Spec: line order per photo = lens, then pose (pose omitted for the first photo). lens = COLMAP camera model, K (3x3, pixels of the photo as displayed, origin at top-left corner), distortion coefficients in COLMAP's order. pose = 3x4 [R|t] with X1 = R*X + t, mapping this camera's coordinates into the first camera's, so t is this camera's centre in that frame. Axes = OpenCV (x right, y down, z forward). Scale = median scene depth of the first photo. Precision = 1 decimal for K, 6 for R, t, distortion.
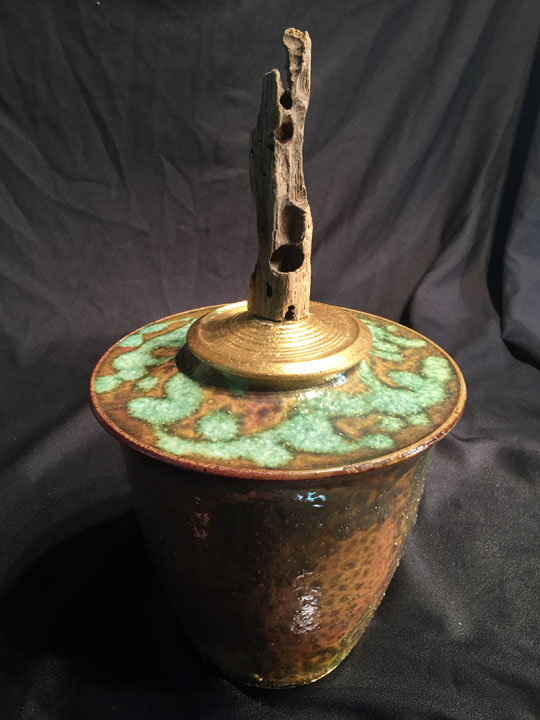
lens RADIAL K [[635.9, 0, 271.8], [0, 635.9, 364.5], [0, 0, 1]] dist [0.082741, -0.147187]
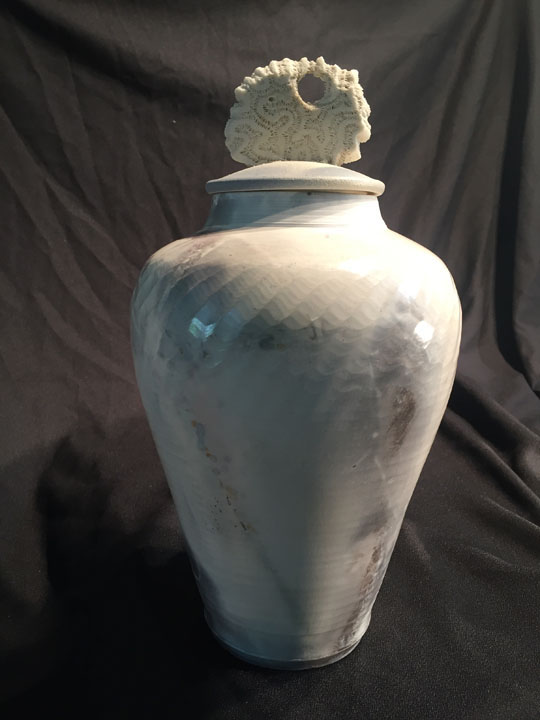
lens RADIAL K [[635.9, 0, 284.6], [0, 635.9, 359.5], [0, 0, 1]] dist [0.082741, -0.147187]
pose [[0.981999, -0.047880, 0.182719, -0.278626], [0.091647, 0.966624, -0.239248, 0.138769], [-0.165166, 0.251687, 0.953611, -0.034967]]
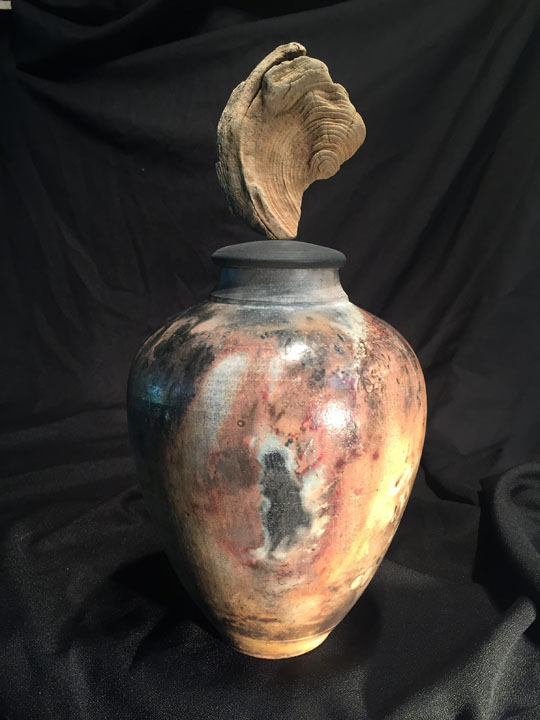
lens RADIAL K [[635.9, 0, 271.8], [0, 635.9, 359.8], [0, 0, 1]] dist [0.082741, -0.147187]
pose [[0.884978, 0.063512, -0.461282, 0.601696], [-0.200711, 0.945927, -0.254828, 0.127414], [0.420154, 0.318102, 0.849871, 0.042127]]
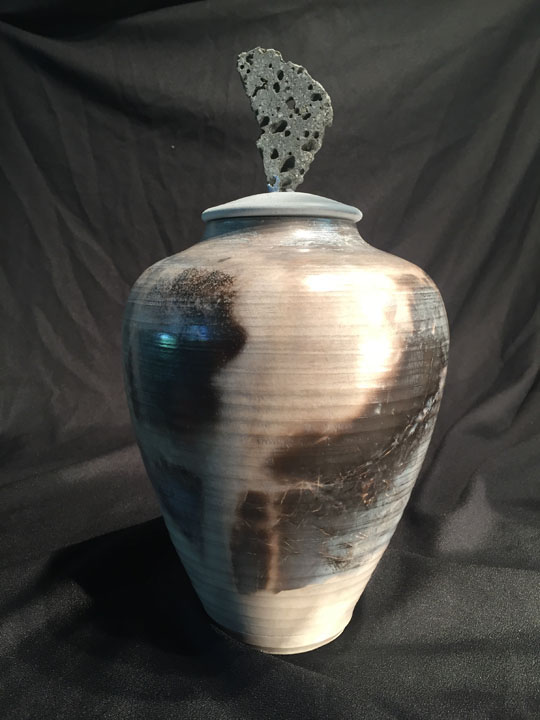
lens RADIAL K [[635.9, 0, 271.1], [0, 635.9, 359.8], [0, 0, 1]] dist [0.082741, -0.147187]
pose [[0.969481, 0.021027, -0.244262, 0.190312], [-0.098025, 0.946456, -0.307590, 0.150779], [0.224715, 0.322146, 0.919633, 0.058114]]
